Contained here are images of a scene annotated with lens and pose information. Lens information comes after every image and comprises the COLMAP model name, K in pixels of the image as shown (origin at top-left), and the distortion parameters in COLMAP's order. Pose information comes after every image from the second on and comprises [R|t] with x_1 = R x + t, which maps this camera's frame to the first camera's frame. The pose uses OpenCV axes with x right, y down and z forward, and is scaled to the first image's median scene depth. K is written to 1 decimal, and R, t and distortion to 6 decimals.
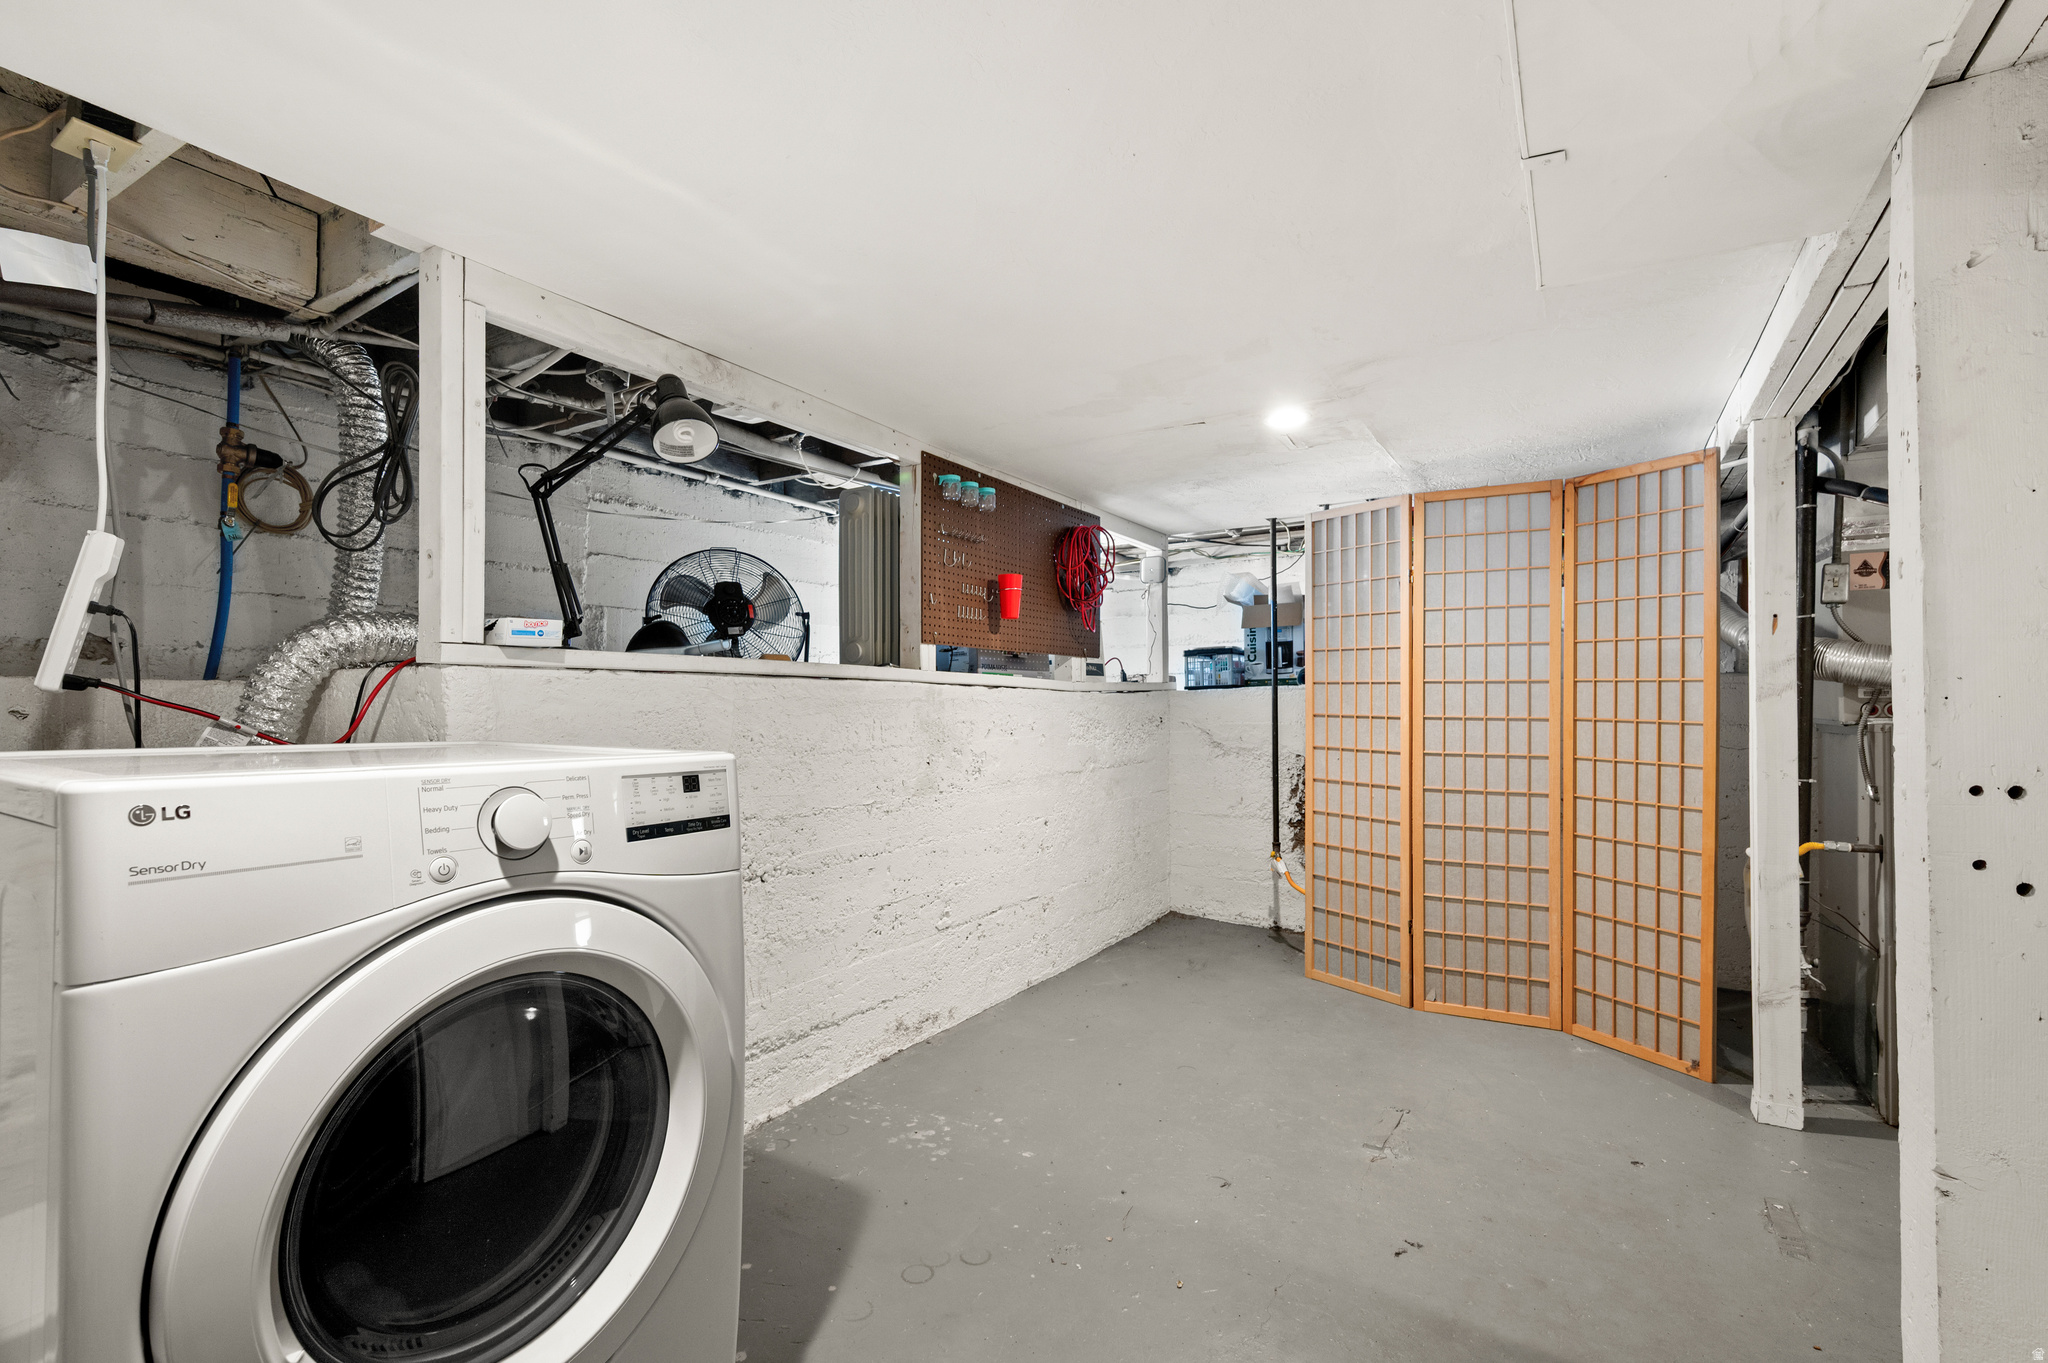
lens RADIAL K [[937.8, 0, 1026.7], [0, 937.8, 703.0], [0, 0, 1]] dist [-0.001157, -0.000093]
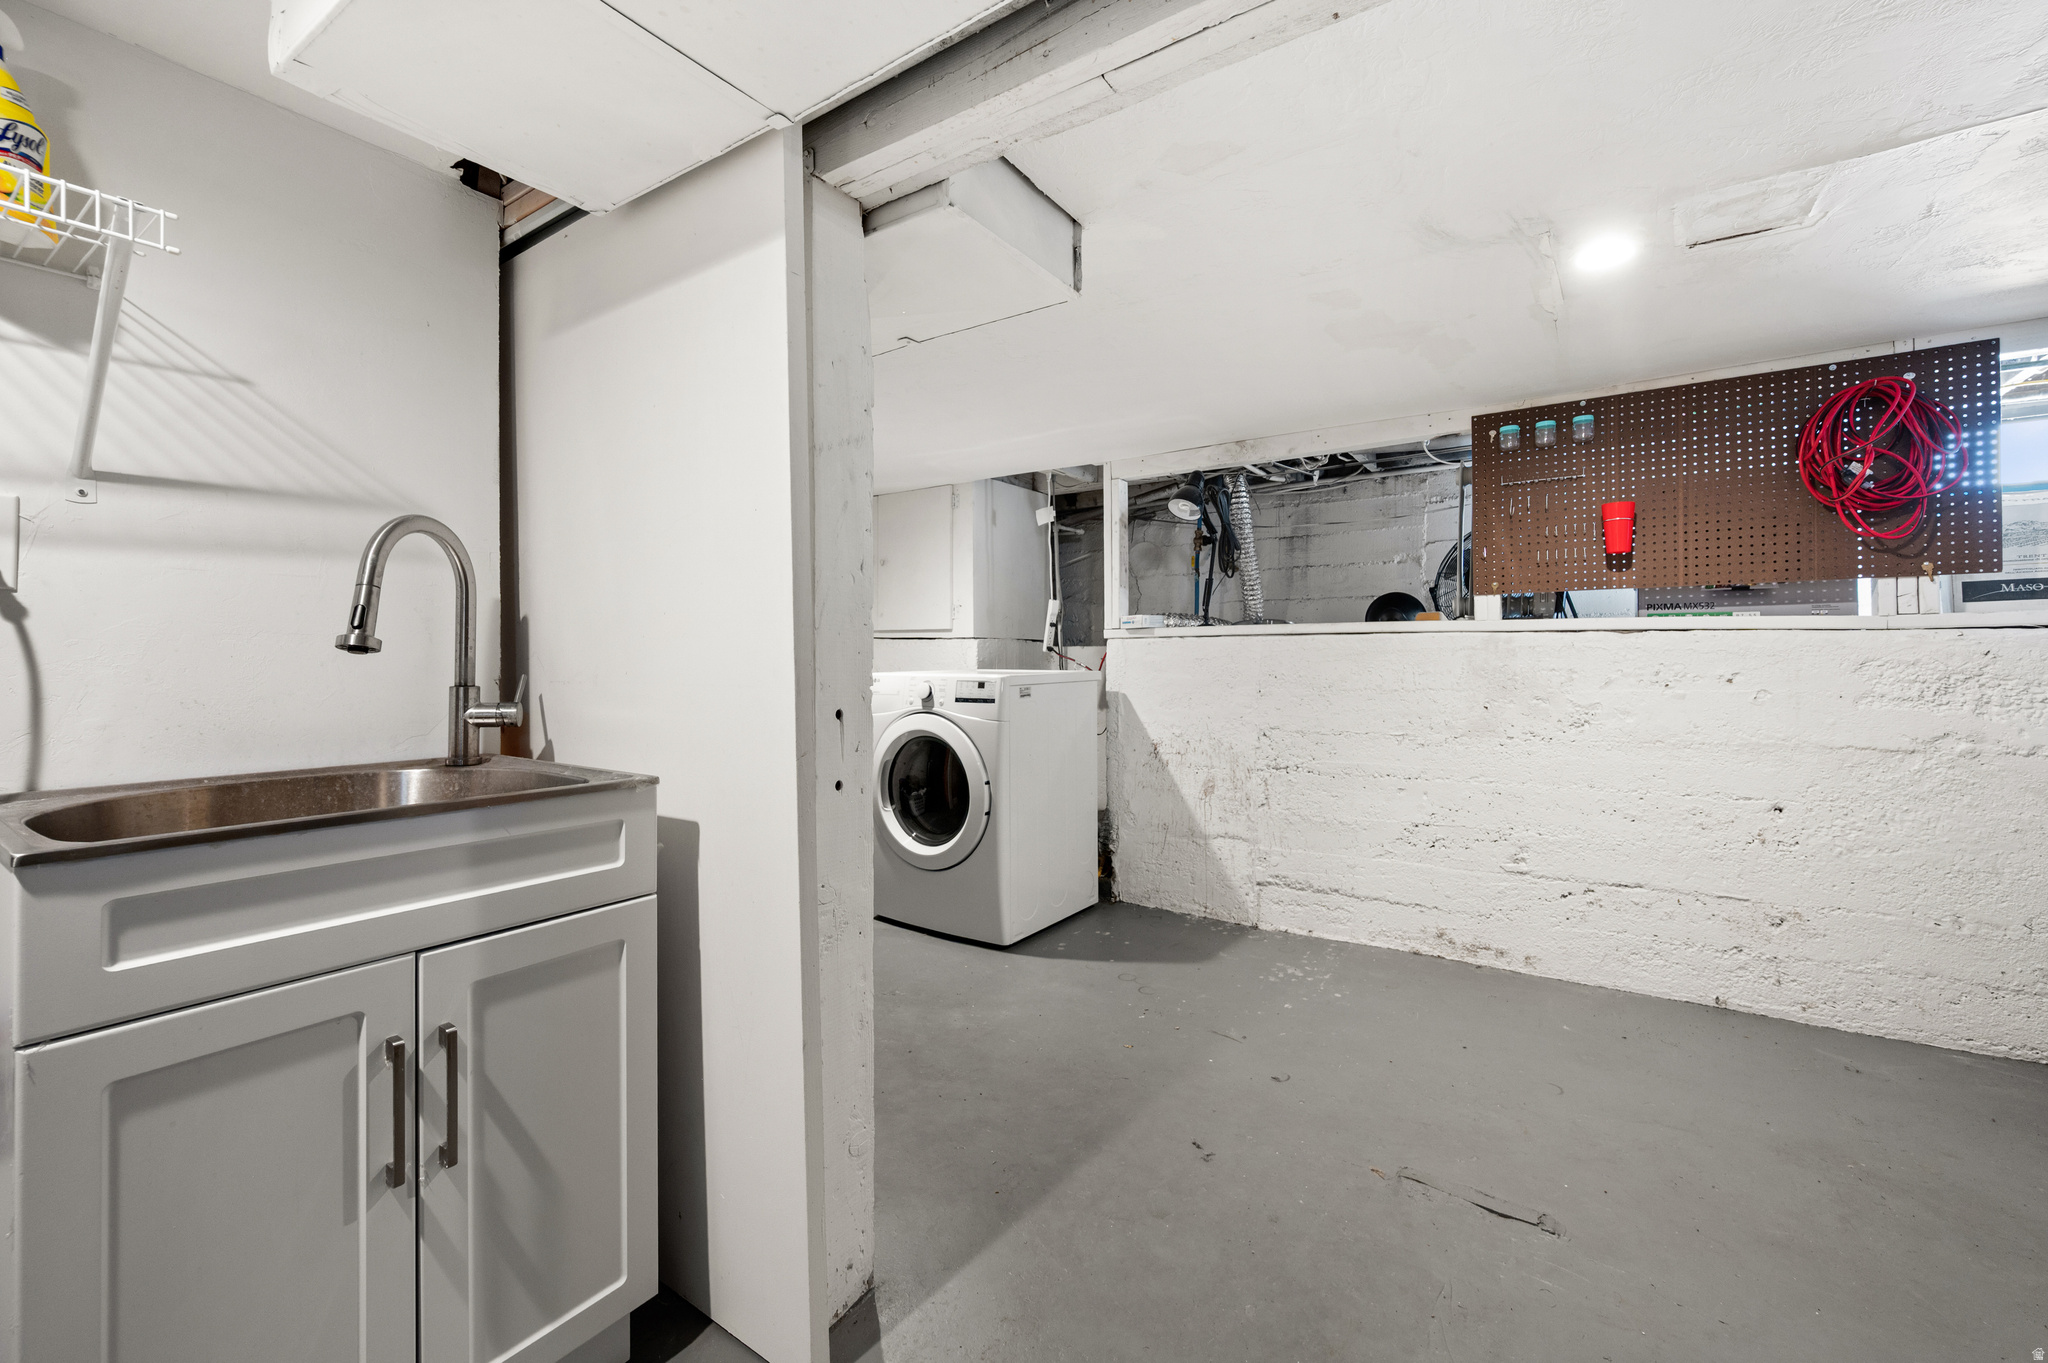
lens RADIAL K [[826.0, 0, 1025.4], [0, 826.0, 660.6], [0, 0, 1]] dist [-0.001939, 0.000461]
pose [[-0.054320, 0.003874, -0.998516, 1.047721], [0.008912, 0.999955, 0.003394, 0.003875], [0.998484, -0.008714, -0.054352, 0.650998]]
